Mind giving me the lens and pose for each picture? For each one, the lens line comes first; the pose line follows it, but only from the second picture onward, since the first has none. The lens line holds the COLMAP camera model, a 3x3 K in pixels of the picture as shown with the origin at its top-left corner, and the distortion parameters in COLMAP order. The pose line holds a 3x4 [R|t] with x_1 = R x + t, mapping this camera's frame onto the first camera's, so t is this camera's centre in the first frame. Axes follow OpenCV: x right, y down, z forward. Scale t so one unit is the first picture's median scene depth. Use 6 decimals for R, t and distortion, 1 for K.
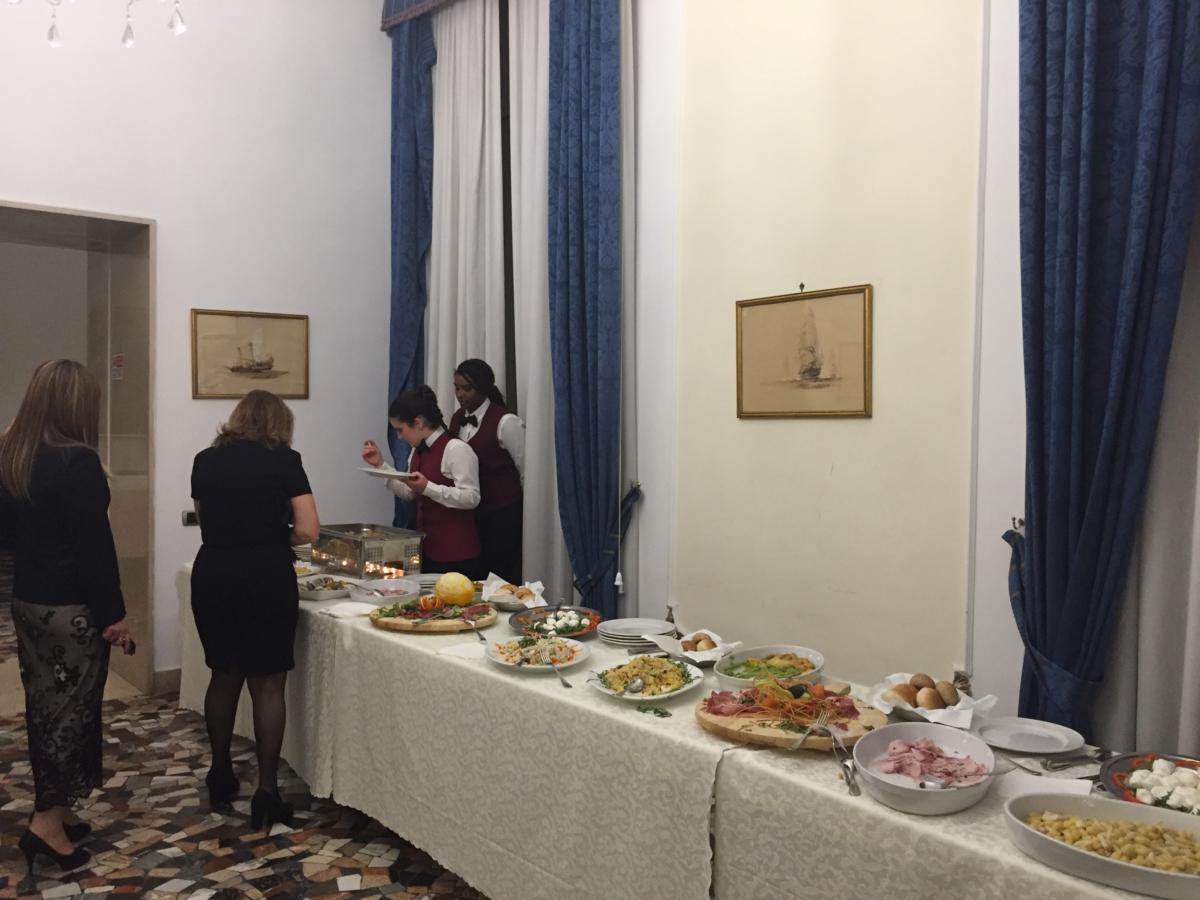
lens RADIAL K [[1014.5, 0, 600.3], [0, 1014.5, 449.8], [0, 0, 1]] dist [0.054550, -0.092702]
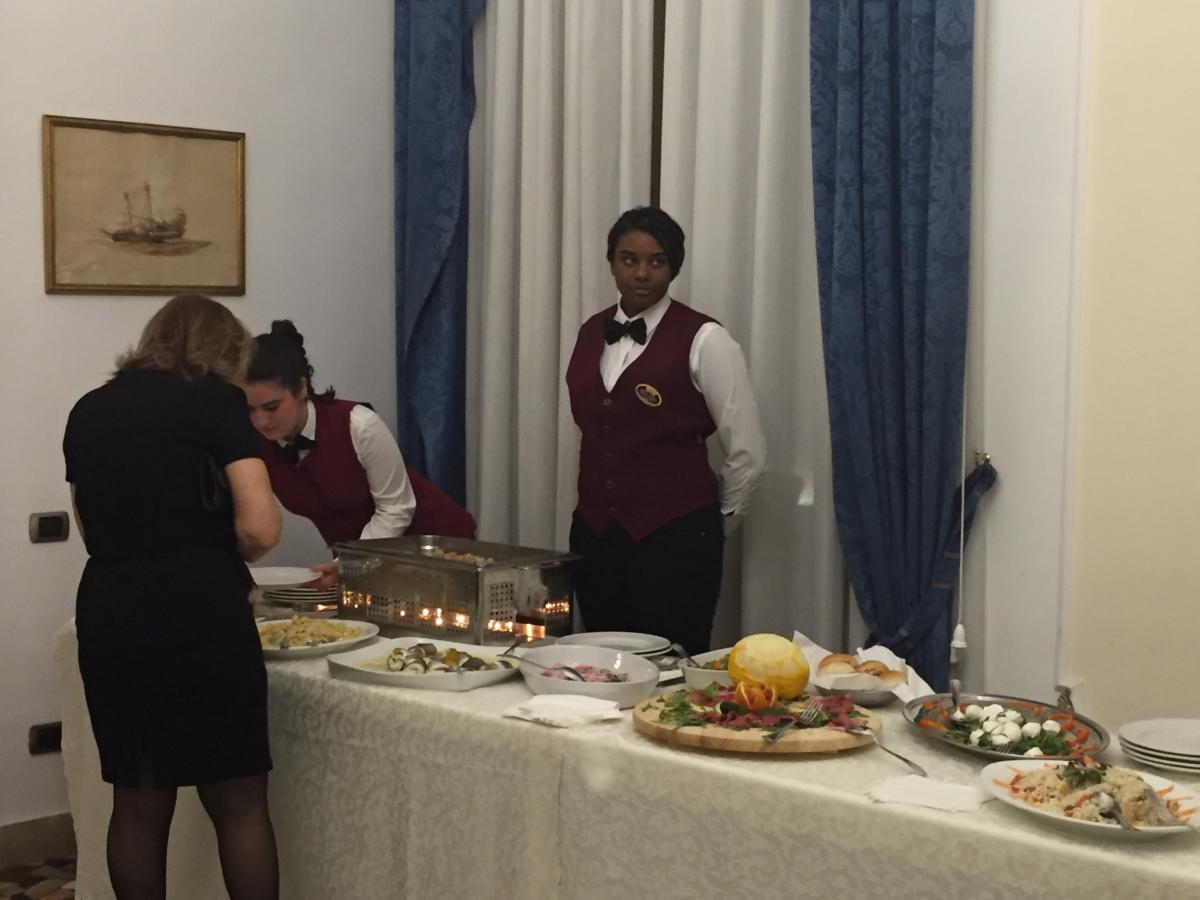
lens RADIAL K [[1776.7, 0, 600.4], [0, 1776.7, 437.7], [0, 0, 1]] dist [0.080102, 0.000000]
pose [[0.993548, -0.005921, 0.113260, -0.367630], [0.002707, 0.999590, 0.028505, -0.004845], [-0.113383, -0.028015, 0.993156, 0.132672]]
